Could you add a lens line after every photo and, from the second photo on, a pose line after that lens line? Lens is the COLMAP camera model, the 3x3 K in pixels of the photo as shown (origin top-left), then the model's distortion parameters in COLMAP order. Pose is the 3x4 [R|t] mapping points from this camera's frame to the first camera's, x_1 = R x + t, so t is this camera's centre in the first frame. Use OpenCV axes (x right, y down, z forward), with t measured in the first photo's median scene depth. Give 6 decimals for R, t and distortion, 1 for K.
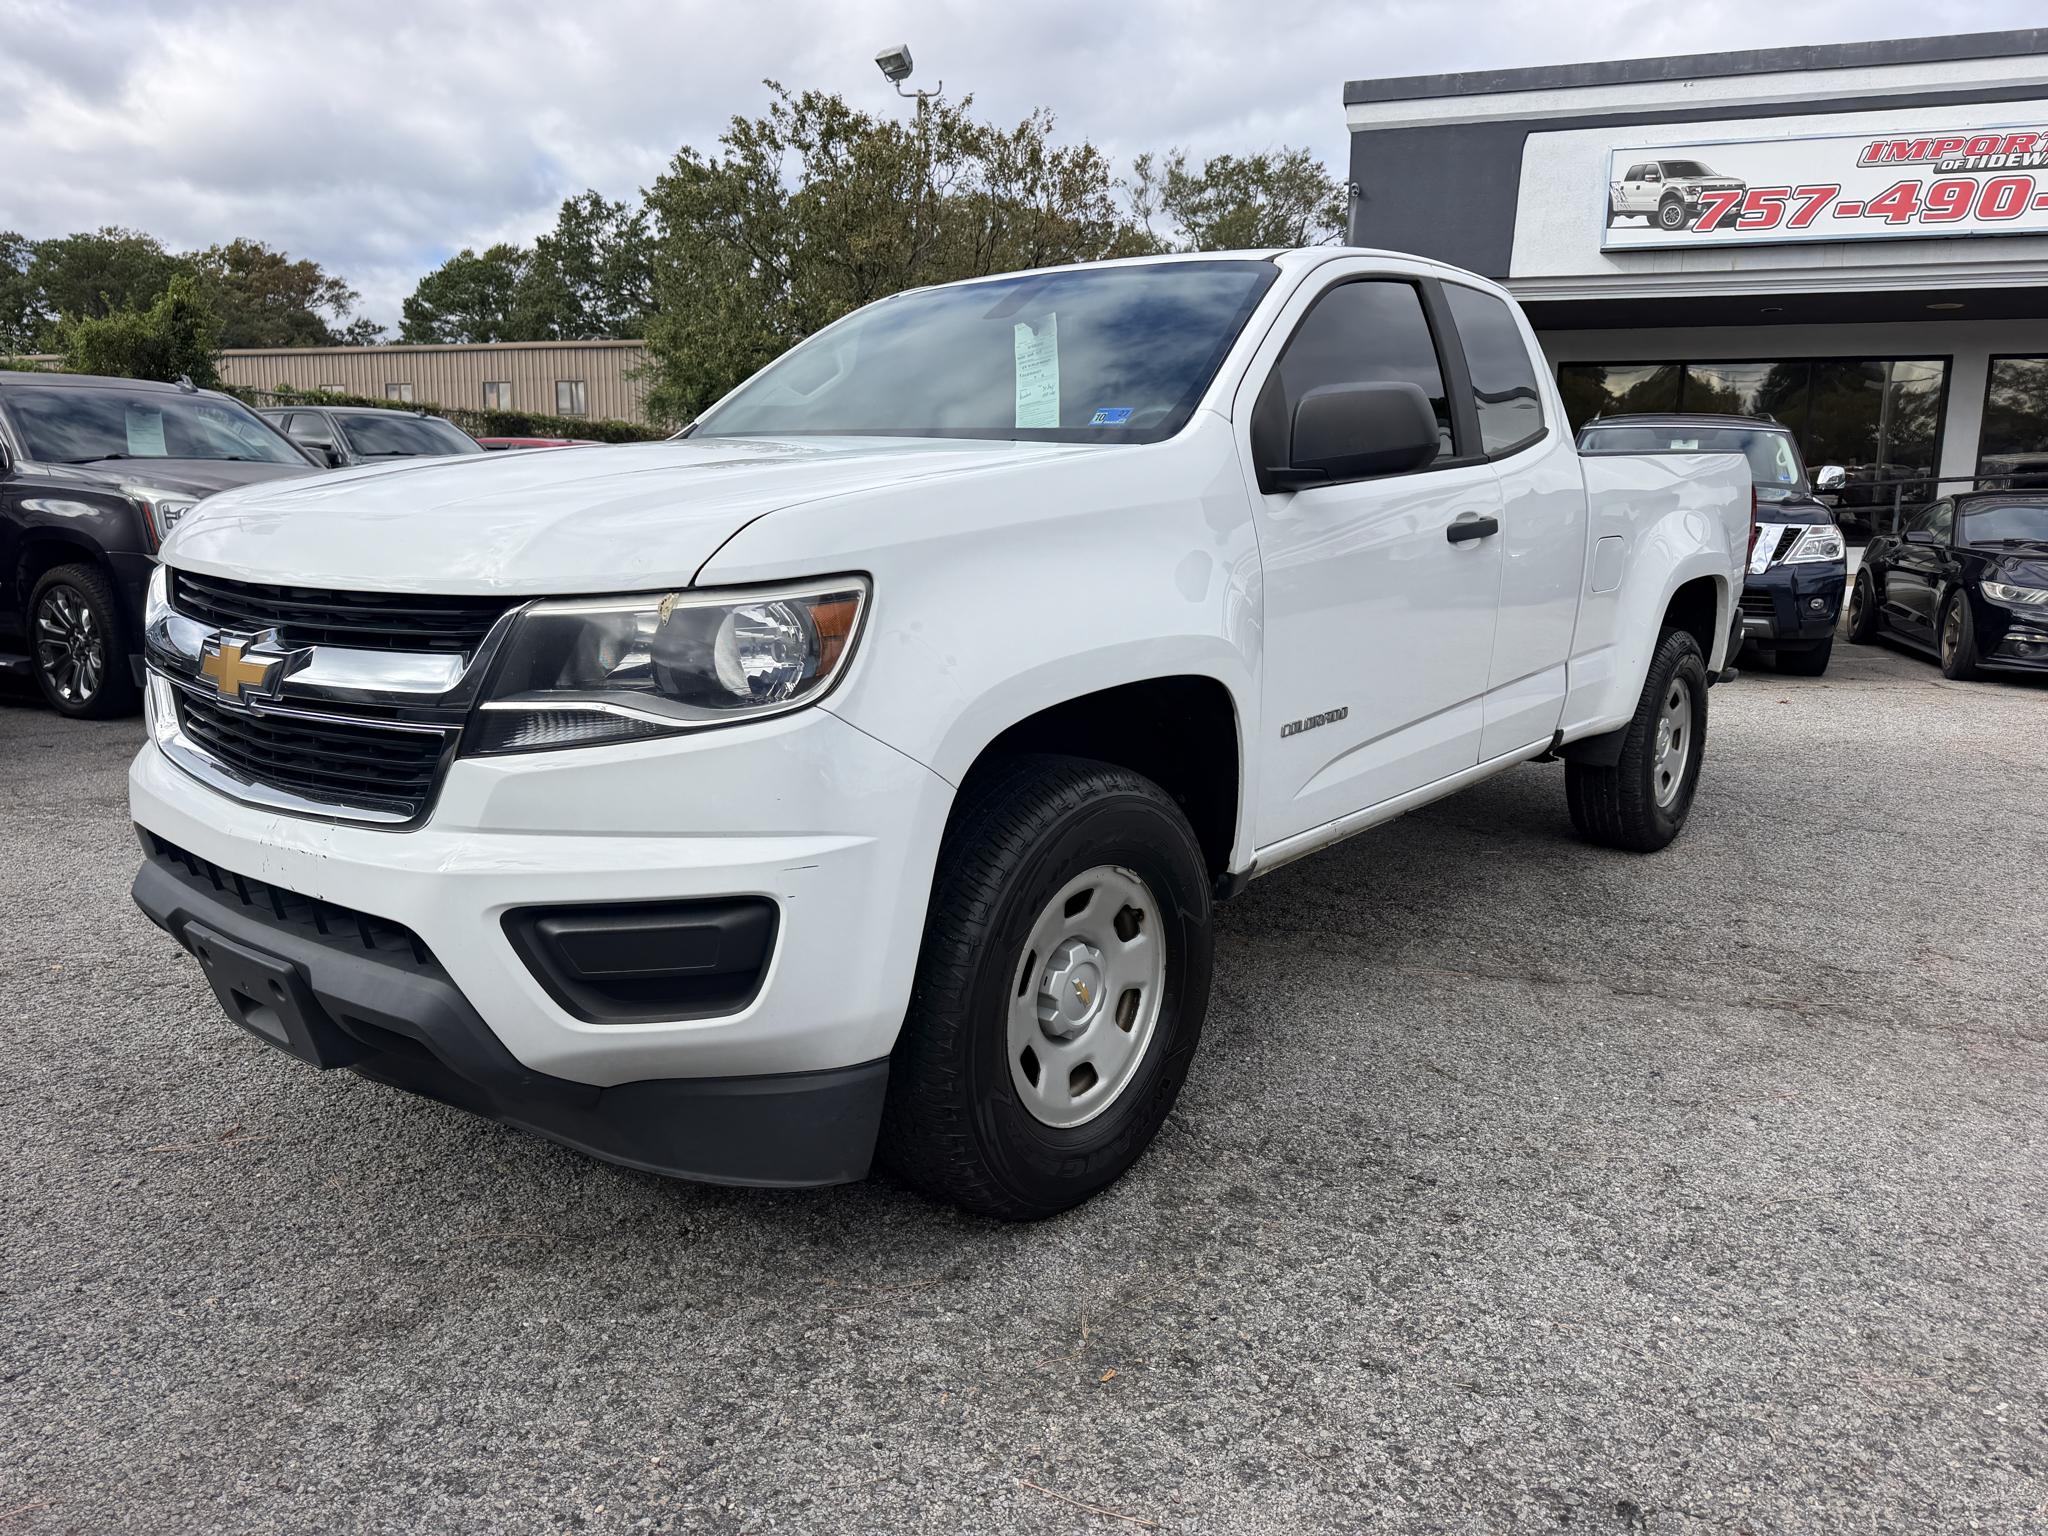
lens RADIAL K [[1455.6, 0, 1020.4], [0, 1455.6, 763.3], [0, 0, 1]] dist [0.011565, -0.012007]
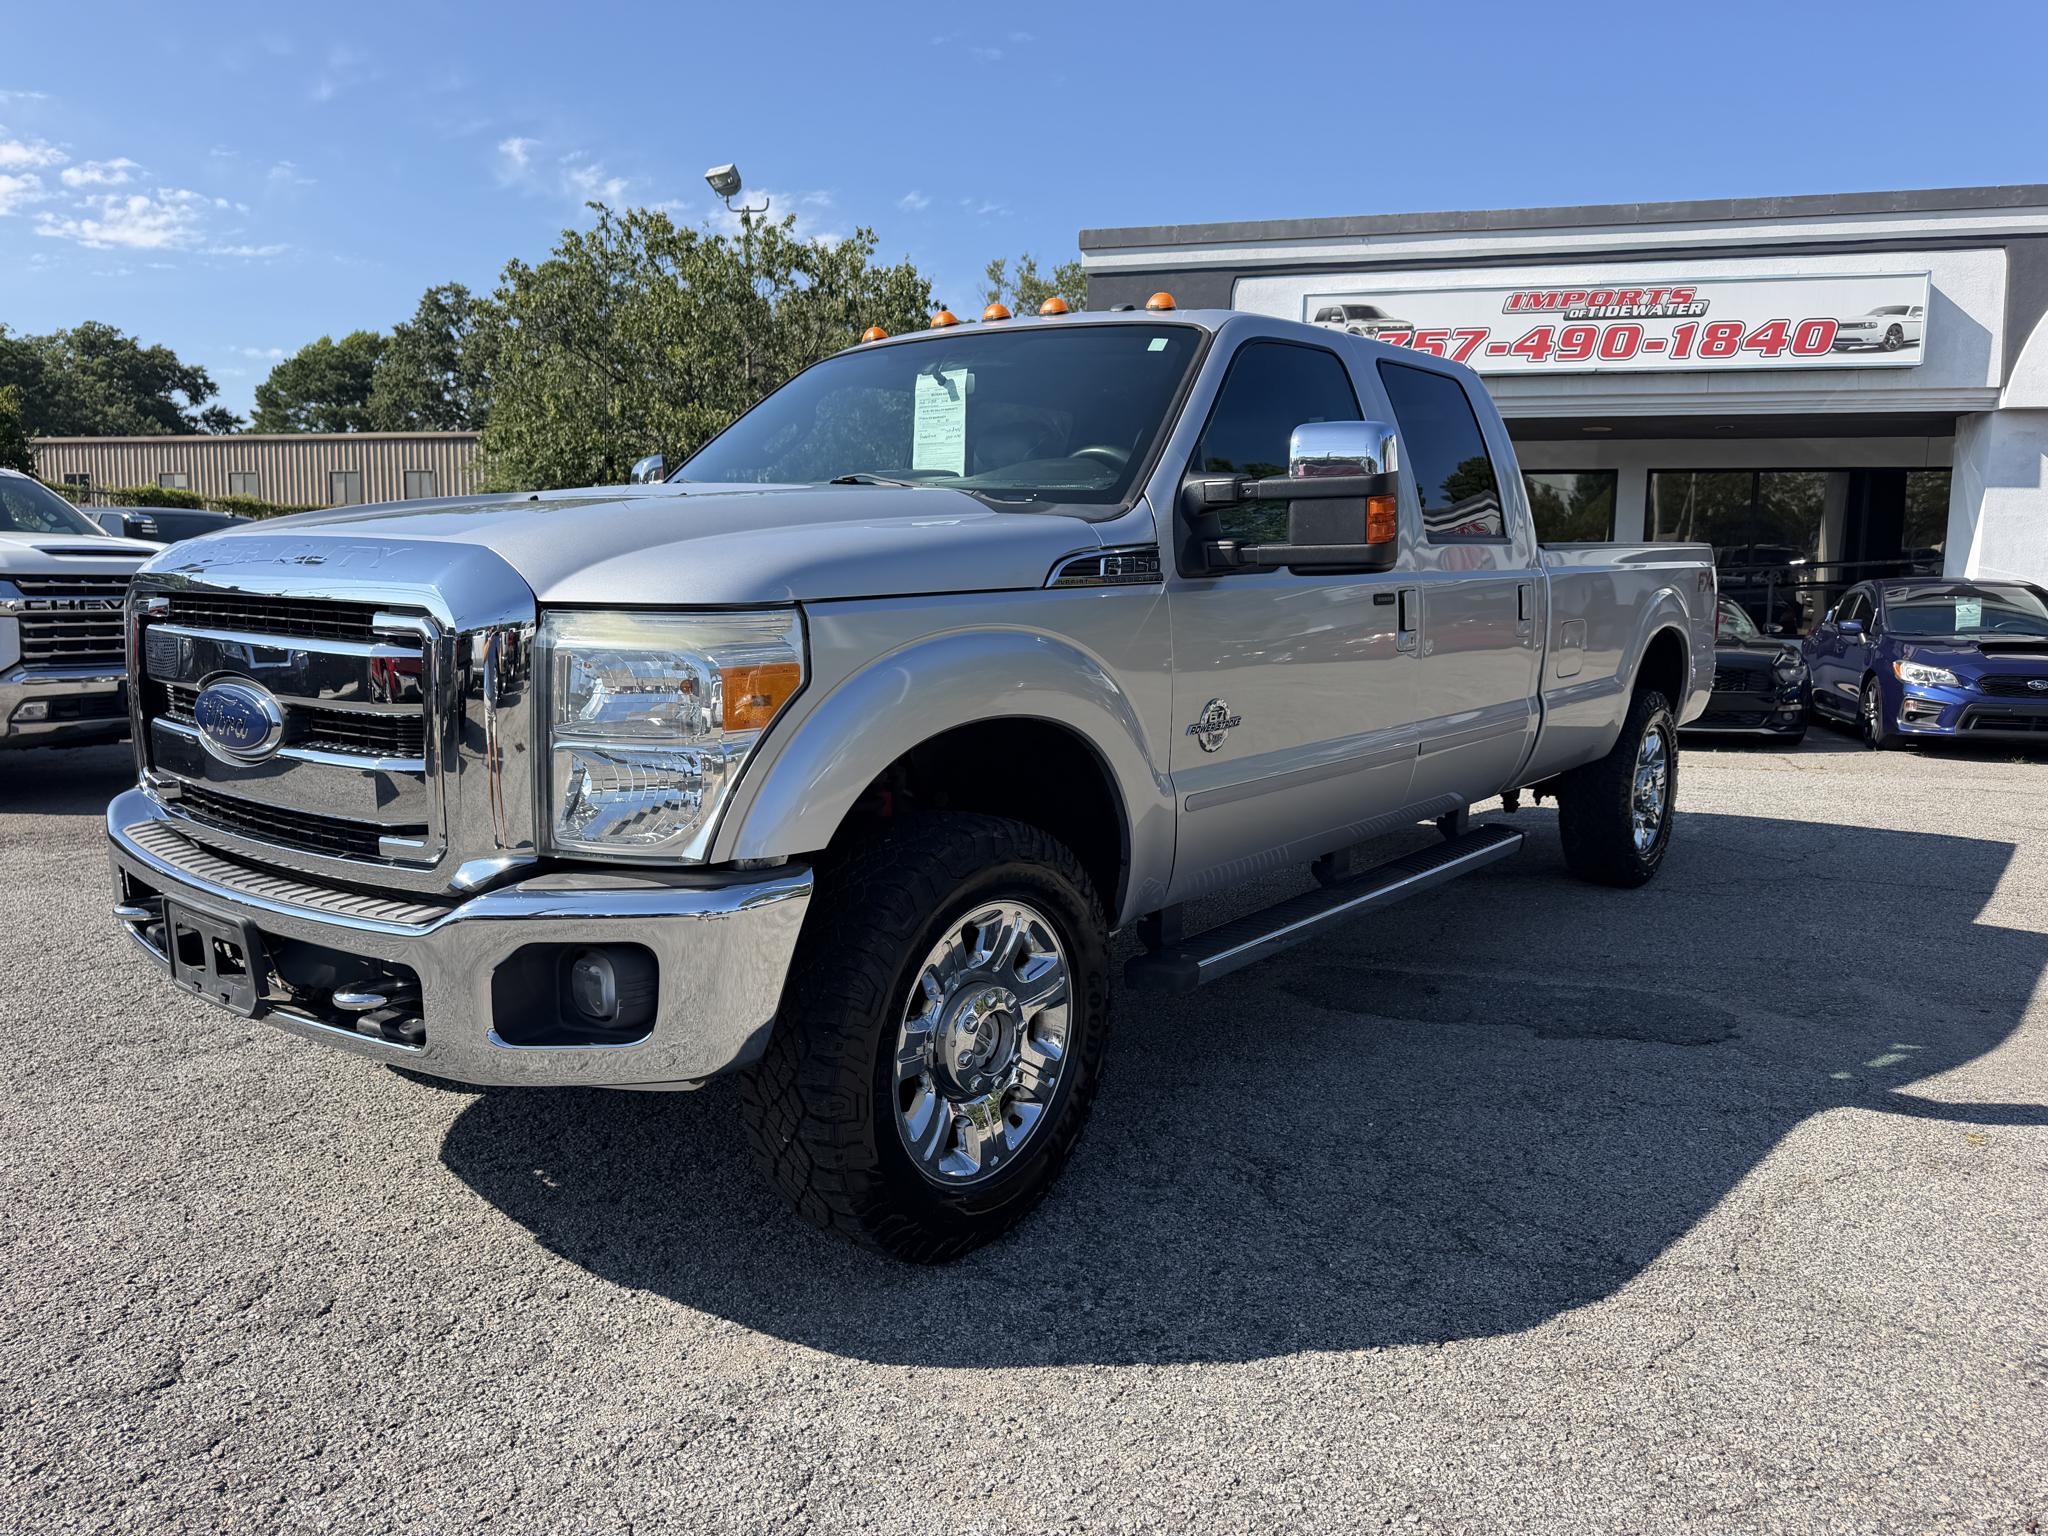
lens RADIAL K [[1455.6, 0, 1028.2], [0, 1455.6, 771.3], [0, 0, 1]] dist [0.011565, -0.012007]
pose [[0.996321, -0.011107, 0.084976, 0.085538], [0.015543, 0.998540, -0.051725, 0.013411], [-0.084277, 0.052856, 0.995040, -0.111421]]
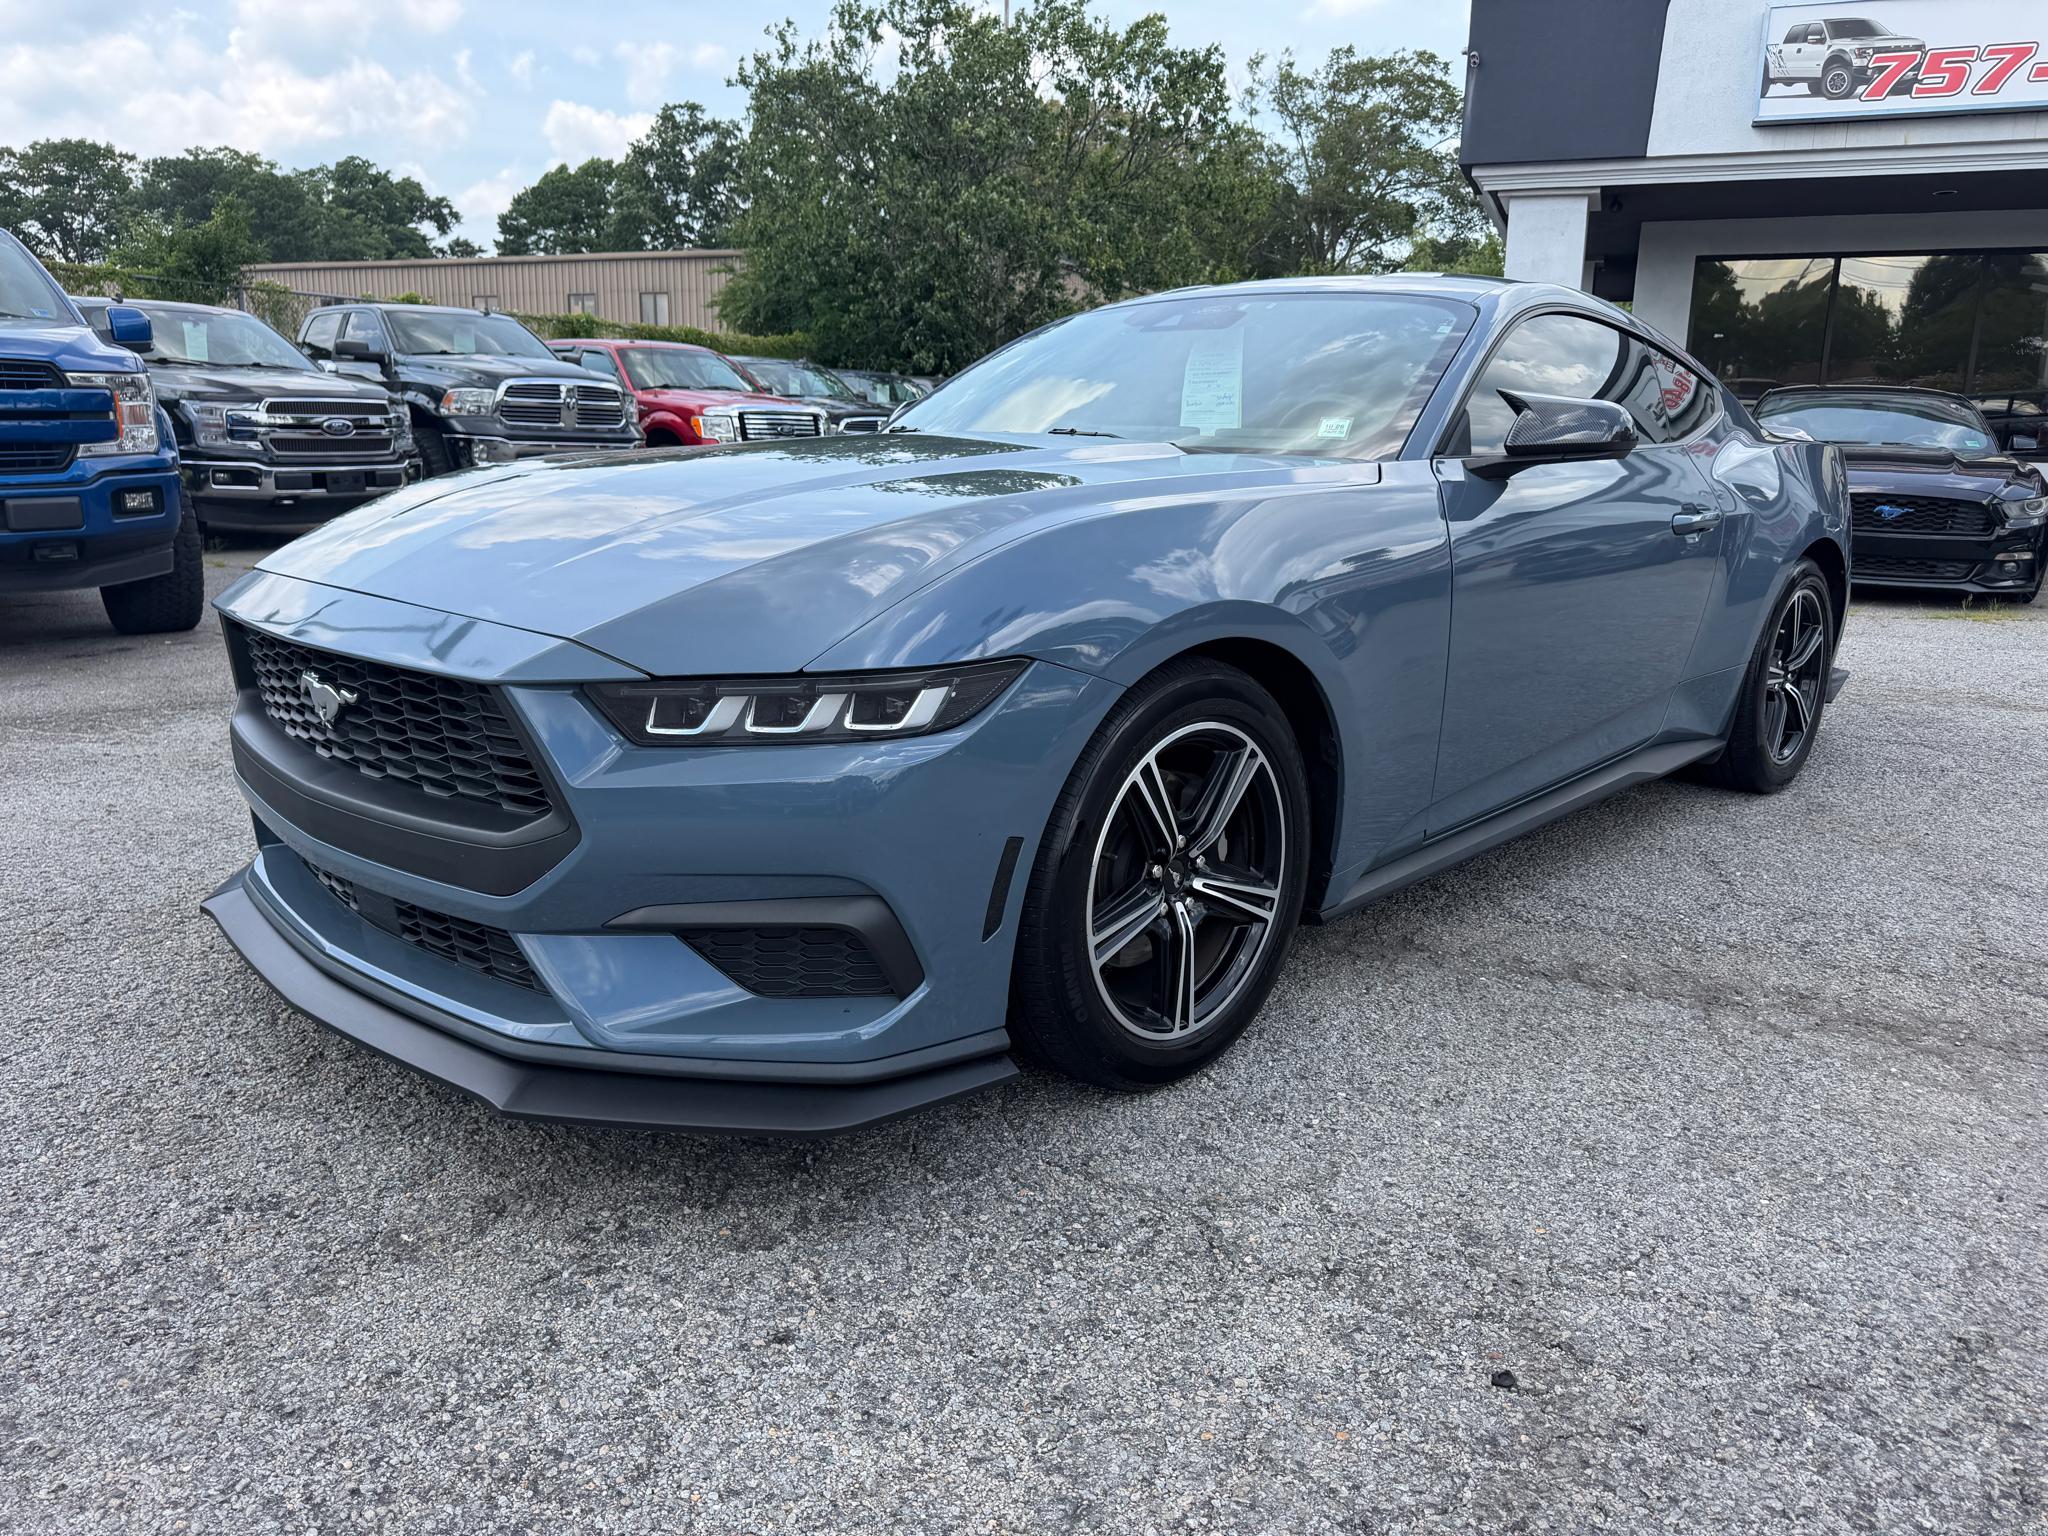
lens RADIAL K [[1466.1, 0, 1015.0], [0, 1466.1, 742.3], [0, 0, 1]] dist [0.002834, -0.003320]
pose [[0.997744, 0.016337, -0.065122, 0.011600], [-0.013815, 0.999144, 0.038994, -0.001824], [0.065703, -0.038006, 0.997115, 0.061196]]
